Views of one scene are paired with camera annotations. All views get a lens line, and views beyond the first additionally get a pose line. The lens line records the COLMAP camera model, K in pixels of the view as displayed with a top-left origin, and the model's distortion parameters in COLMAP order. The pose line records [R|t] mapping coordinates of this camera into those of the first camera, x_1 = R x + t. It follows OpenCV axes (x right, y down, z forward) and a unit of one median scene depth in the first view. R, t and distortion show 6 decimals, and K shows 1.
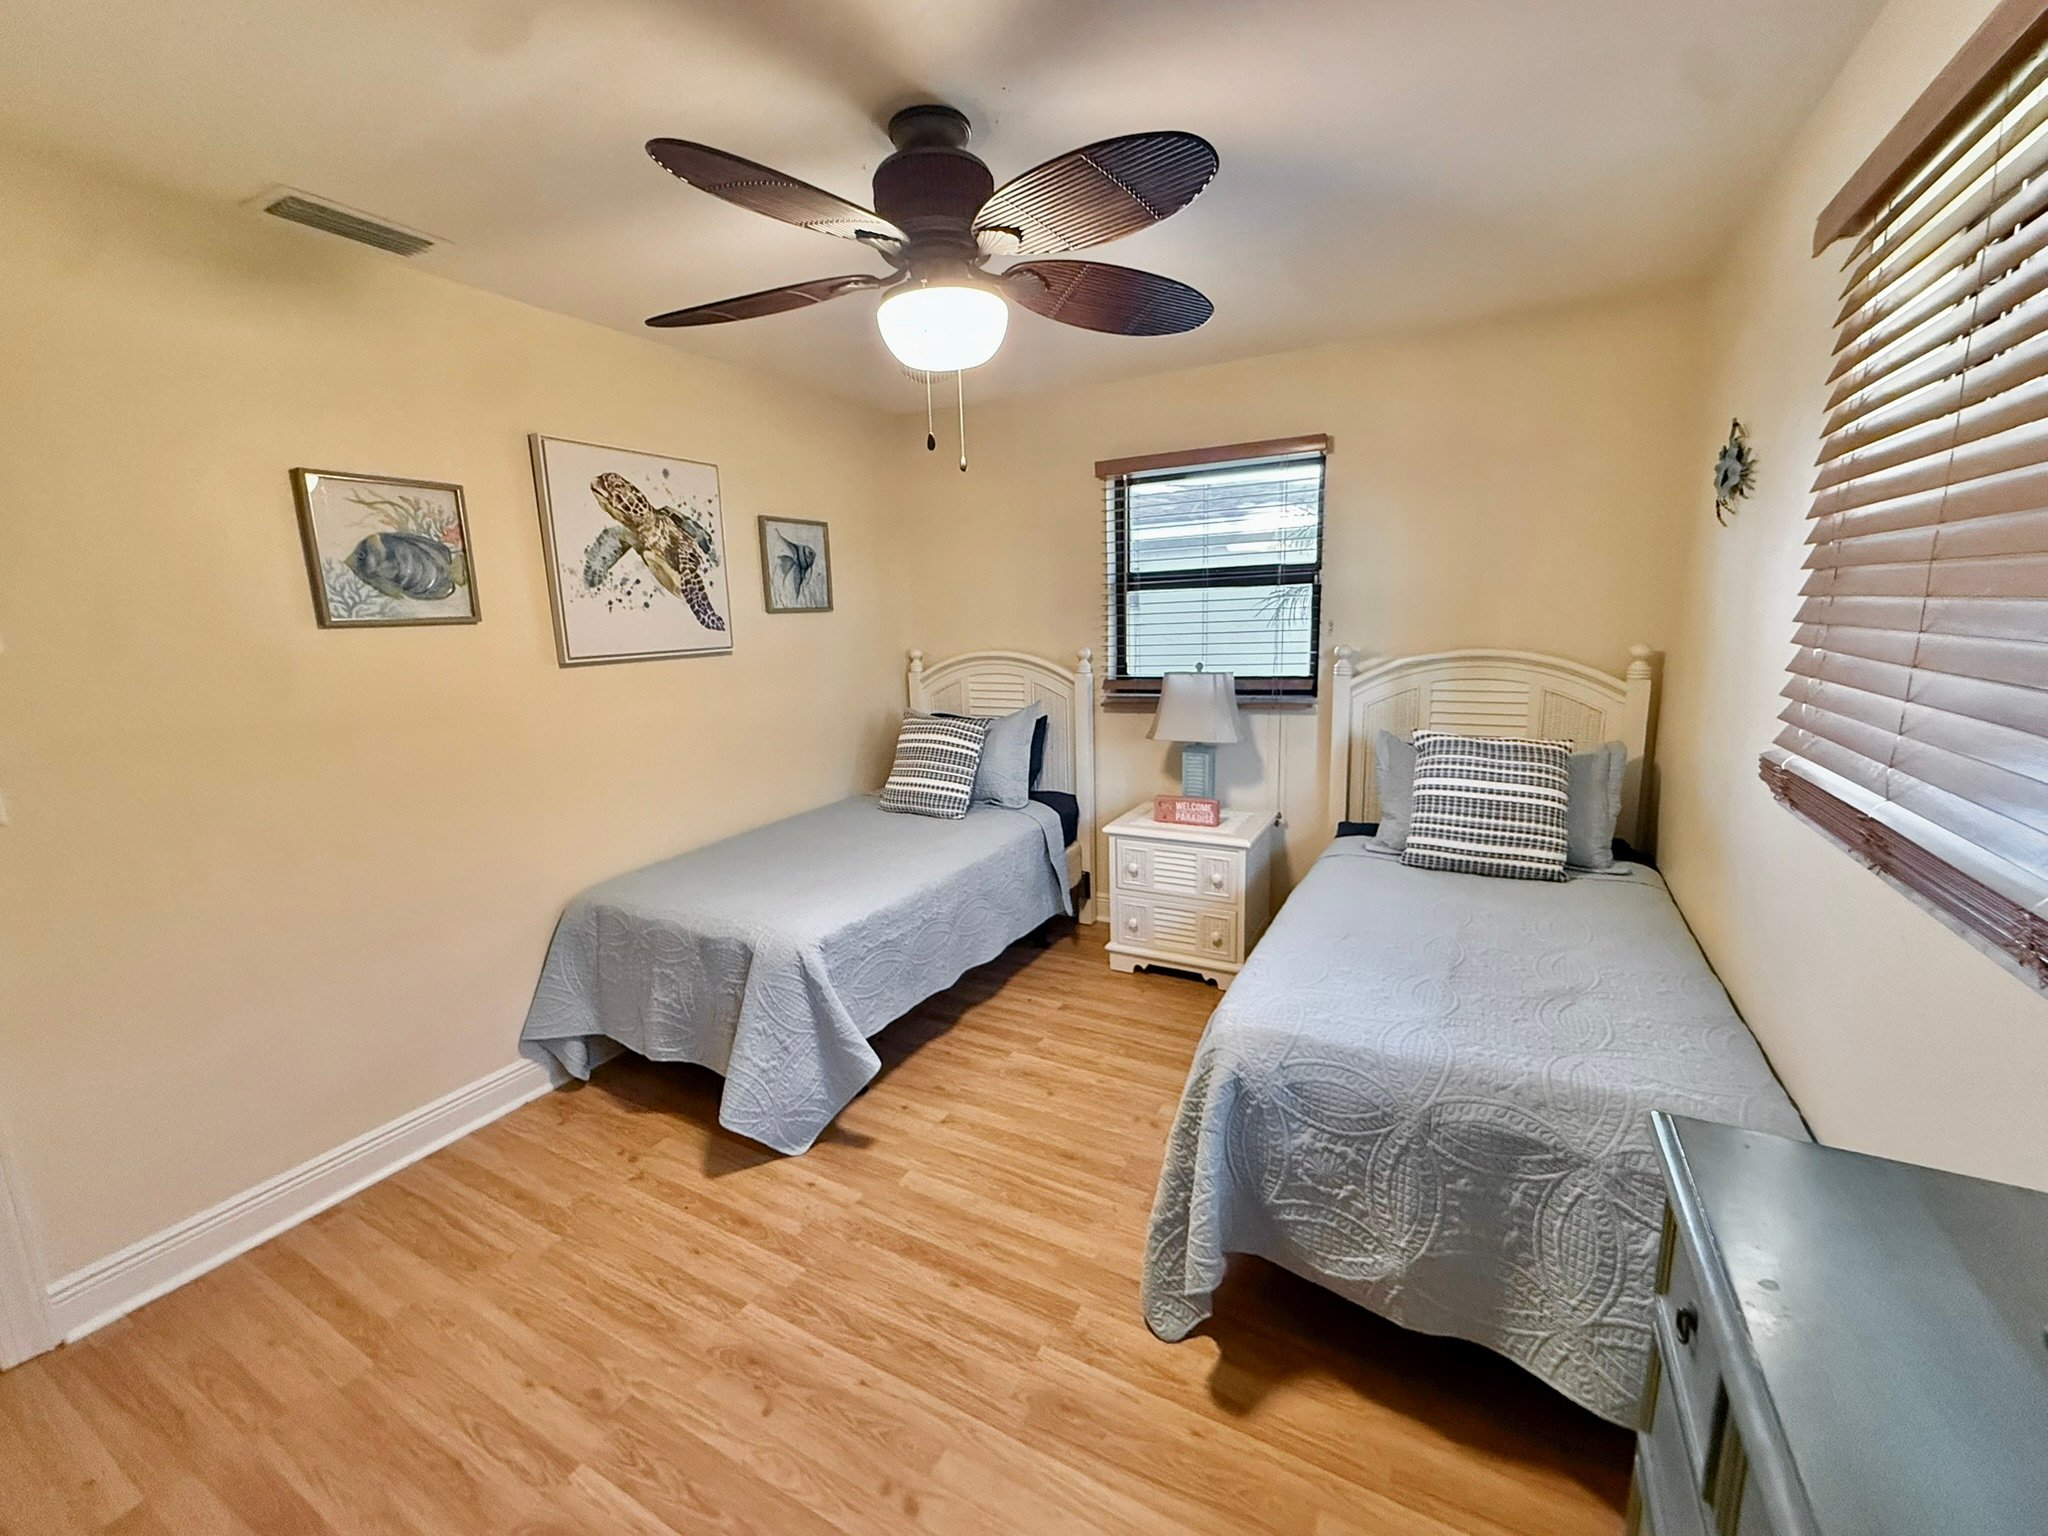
lens RADIAL K [[833.2, 0, 1023.5], [0, 833.2, 770.2], [0, 0, 1]] dist [0.000996, -0.000176]
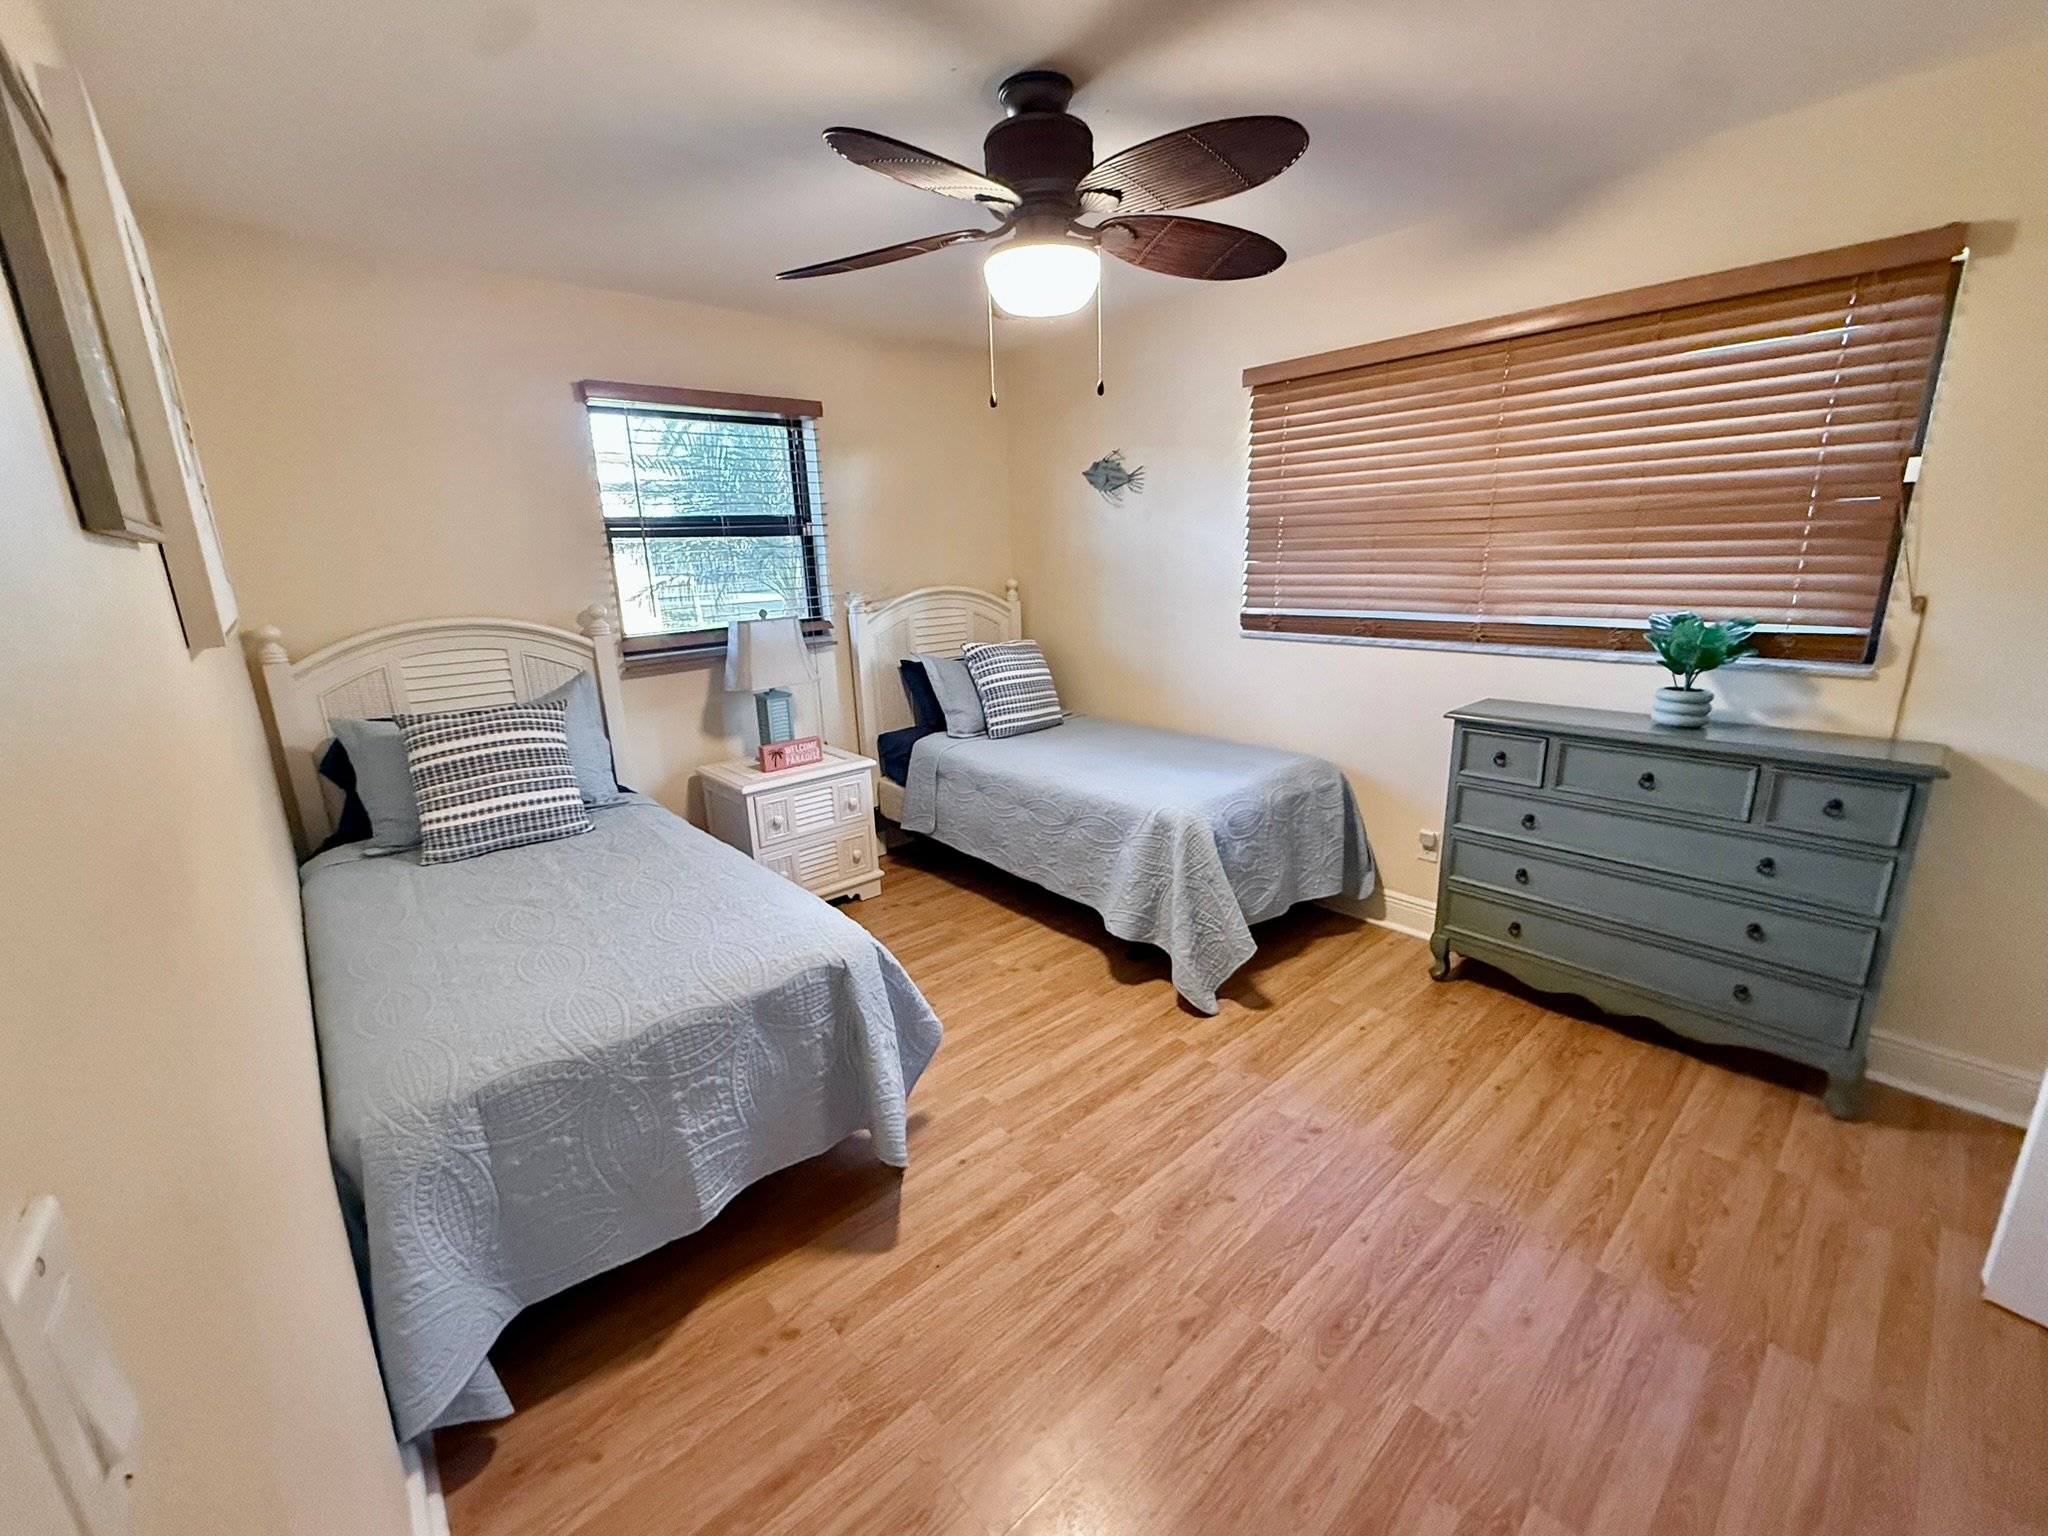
lens RADIAL K [[836.5, 0, 1025.5], [0, 836.5, 766.0], [0, 0, 1]] dist [0.002590, 0.000204]
pose [[0.337744, -0.218523, 0.915520, -1.083114], [0.198506, 0.967336, 0.157660, -0.069424], [-0.920068, 0.128487, 0.370090, 0.583316]]
